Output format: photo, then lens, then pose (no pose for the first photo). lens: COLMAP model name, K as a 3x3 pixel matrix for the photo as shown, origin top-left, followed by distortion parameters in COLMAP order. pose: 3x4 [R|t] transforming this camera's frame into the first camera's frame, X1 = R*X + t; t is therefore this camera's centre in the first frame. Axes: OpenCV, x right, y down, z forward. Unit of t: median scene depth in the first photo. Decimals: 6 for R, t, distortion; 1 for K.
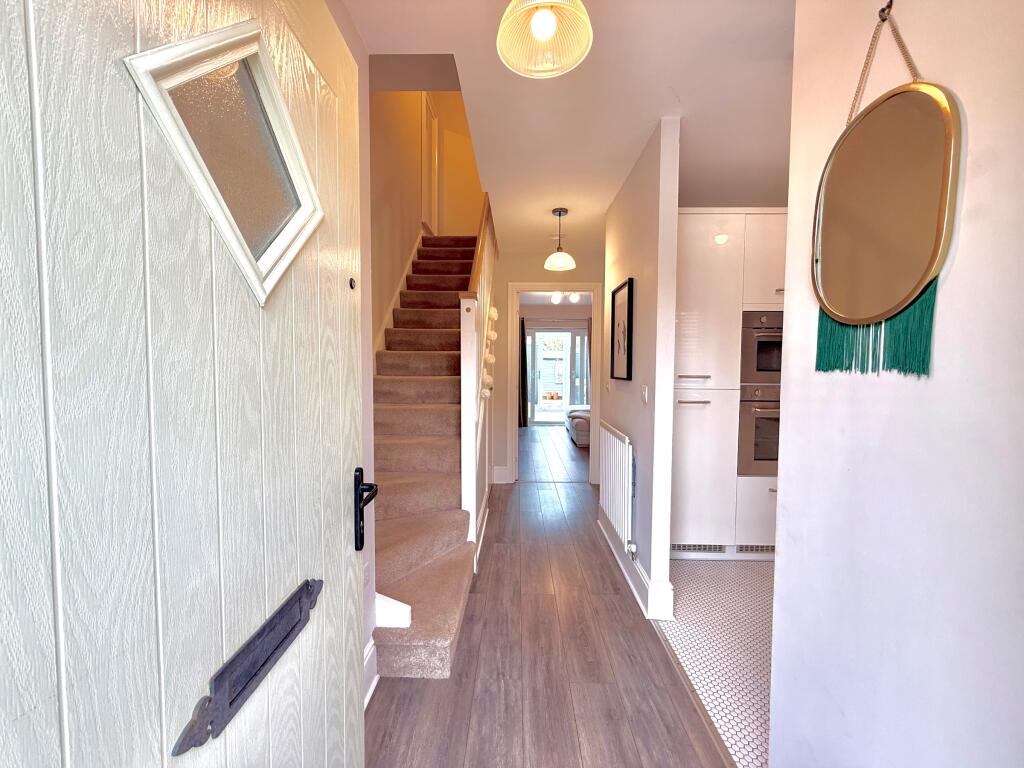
lens RADIAL K [[417.9, 0, 507.8], [0, 417.9, 382.7], [0, 0, 1]] dist [0.000084, 0.000132]
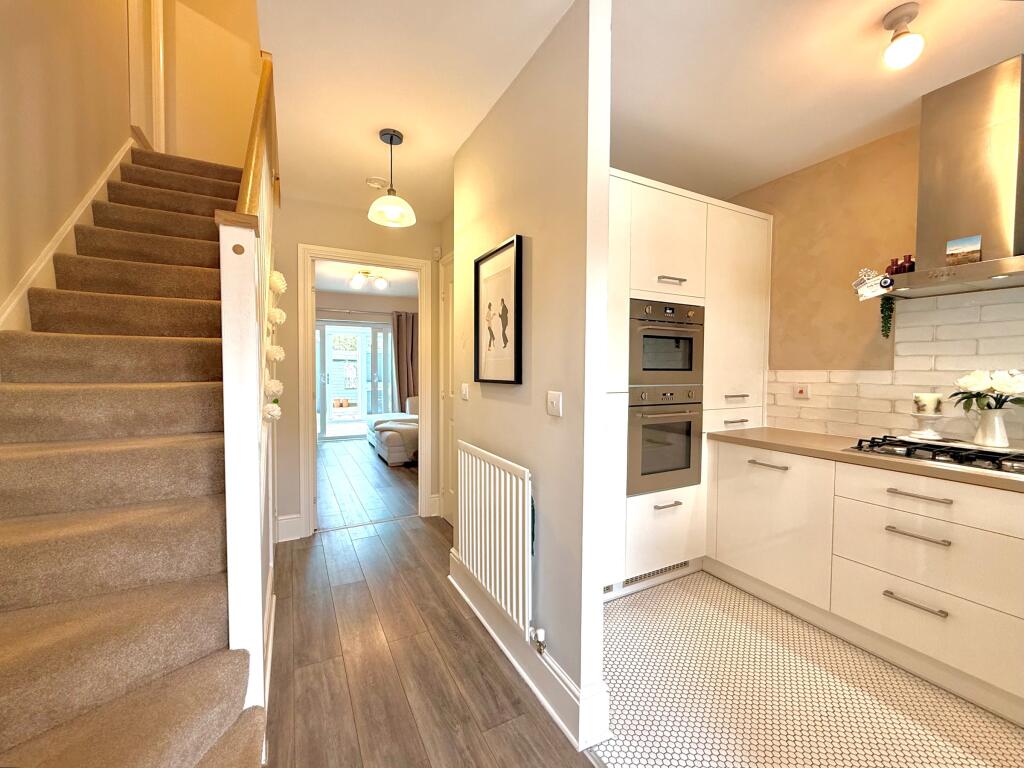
lens RADIAL K [[417.9, 0, 507.8], [0, 417.9, 382.7], [0, 0, 1]] dist [0.000084, 0.000132]
pose [[0.873703, -0.017637, 0.486140, -0.048133], [0.021386, 0.999769, -0.002165, -0.005564], [-0.485989, 0.012289, 0.873878, 0.335575]]
